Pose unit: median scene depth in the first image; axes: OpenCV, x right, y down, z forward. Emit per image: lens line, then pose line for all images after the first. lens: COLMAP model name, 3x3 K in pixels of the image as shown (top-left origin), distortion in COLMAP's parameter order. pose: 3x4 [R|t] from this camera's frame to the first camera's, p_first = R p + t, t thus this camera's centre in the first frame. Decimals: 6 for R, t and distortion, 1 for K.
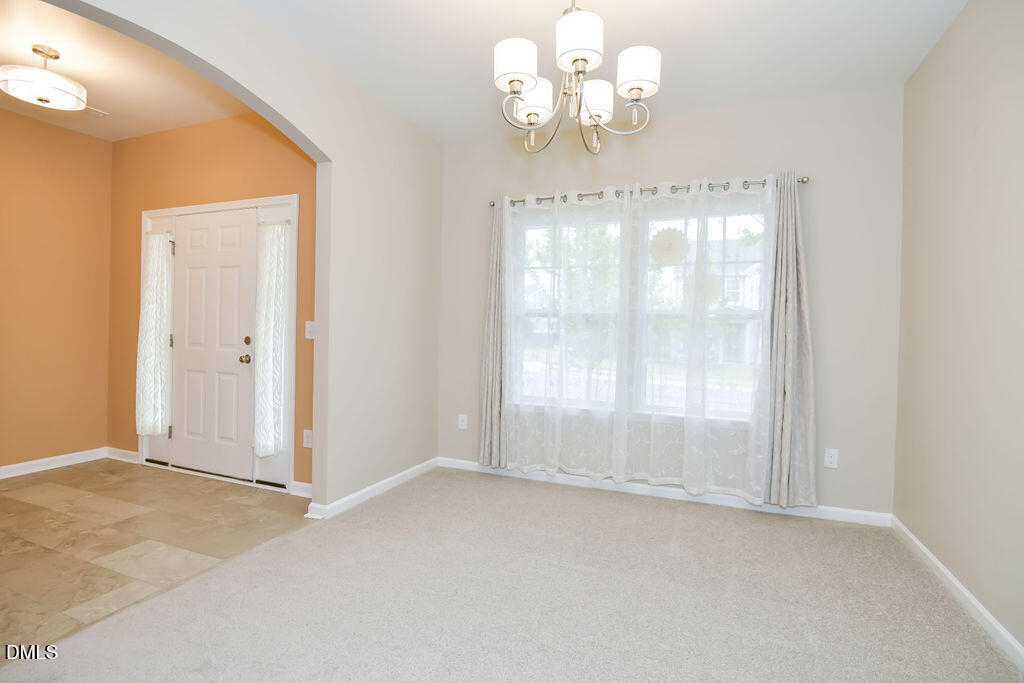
lens RADIAL K [[500.1, 0, 510.4], [0, 500.1, 331.7], [0, 0, 1]] dist [-0.011167, -0.000778]
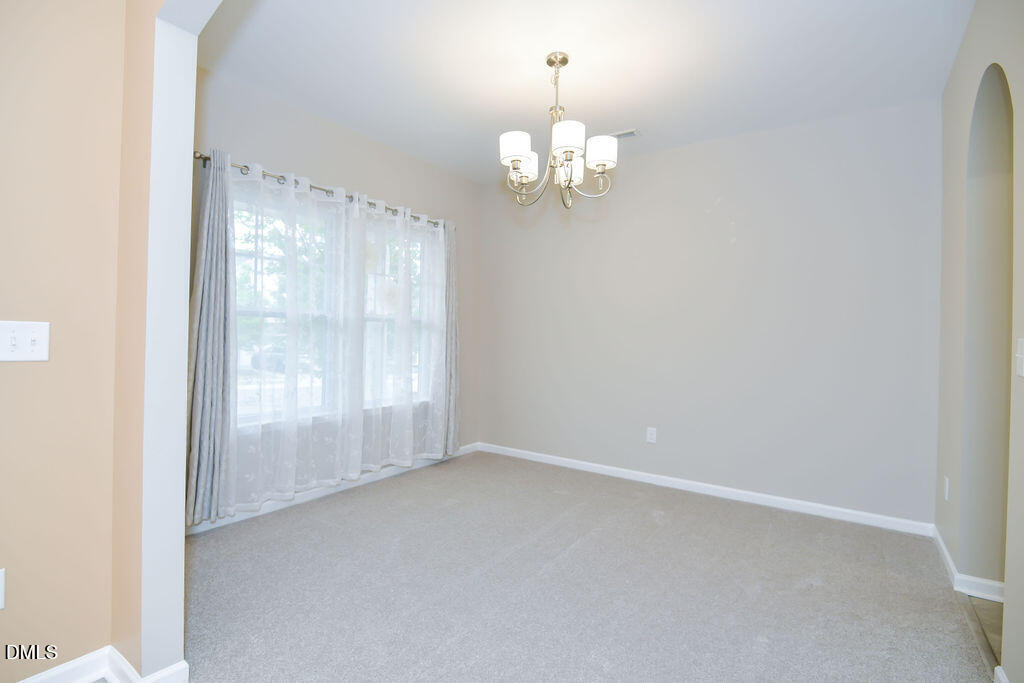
lens RADIAL K [[500.1, 0, 510.4], [0, 500.1, 331.7], [0, 0, 1]] dist [-0.011167, -0.000778]
pose [[0.207165, -0.014540, 0.978198, -0.717739], [-0.014543, 0.999733, 0.017939, -0.027709], [-0.978198, -0.017942, 0.206898, 0.465755]]
